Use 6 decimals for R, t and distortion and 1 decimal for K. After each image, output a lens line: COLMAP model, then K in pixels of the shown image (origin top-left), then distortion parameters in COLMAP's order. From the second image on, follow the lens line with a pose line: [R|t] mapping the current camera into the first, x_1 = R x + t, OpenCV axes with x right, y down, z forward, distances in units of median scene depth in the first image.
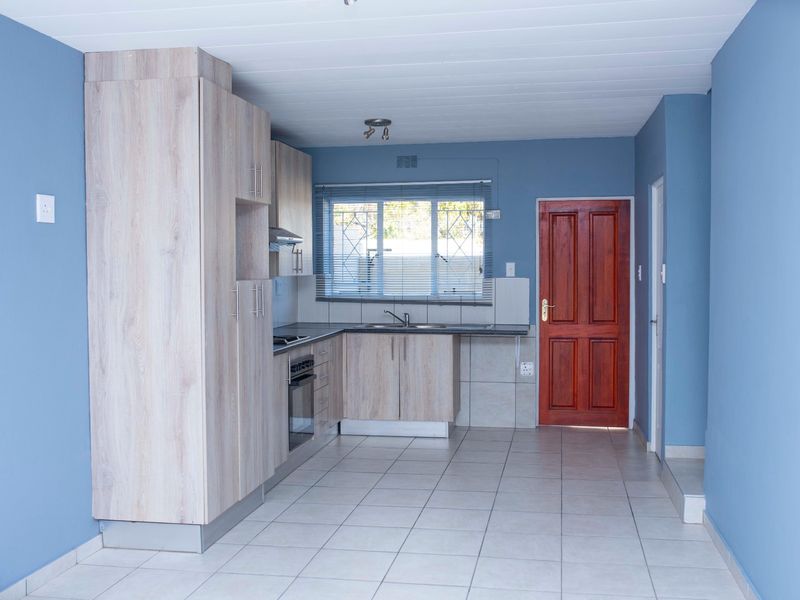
lens RADIAL K [[858.9, 0, 398.0], [0, 858.9, 293.4], [0, 0, 1]] dist [-0.026137, 0.000000]
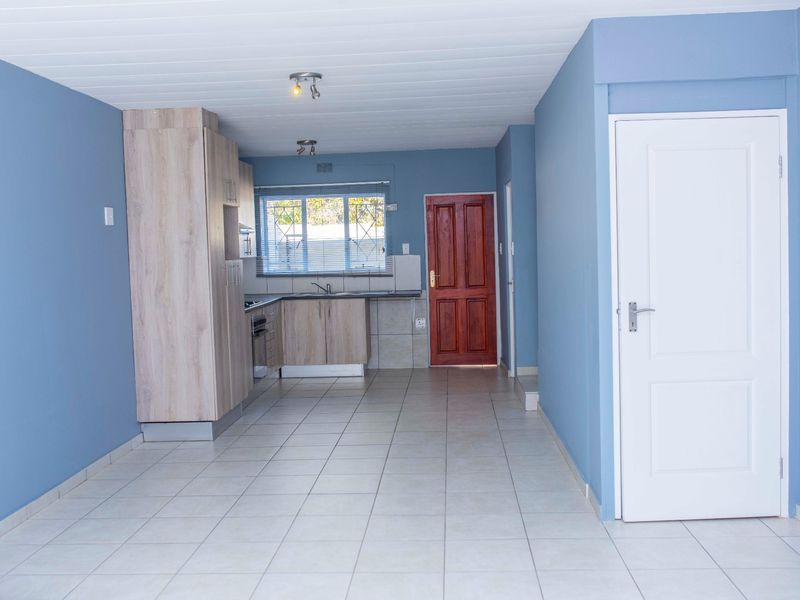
lens RADIAL K [[858.9, 0, 398.4], [0, 858.9, 300.5], [0, 0, 1]] dist [-0.026137, 0.000000]
pose [[0.991561, -0.032778, 0.125430, -0.051887], [0.029035, 0.999080, 0.031551, 0.010354], [-0.126348, -0.027643, 0.991601, -0.328810]]
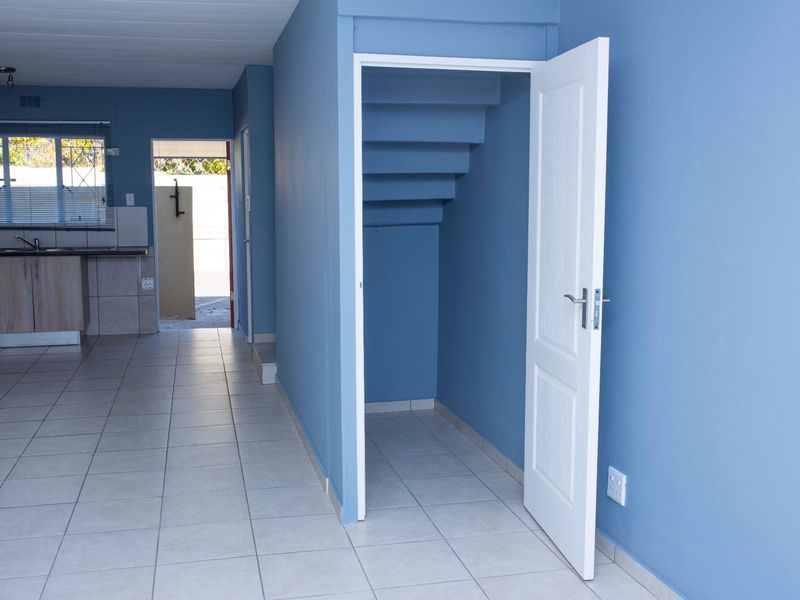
lens RADIAL K [[858.9, 0, 398.1], [0, 858.9, 305.3], [0, 0, 1]] dist [-0.026137, 0.000000]
pose [[0.913132, -0.048411, 0.404780, -0.015551], [0.008400, 0.994948, 0.100043, 0.002040], [-0.407578, -0.087952, 0.908925, -0.234917]]
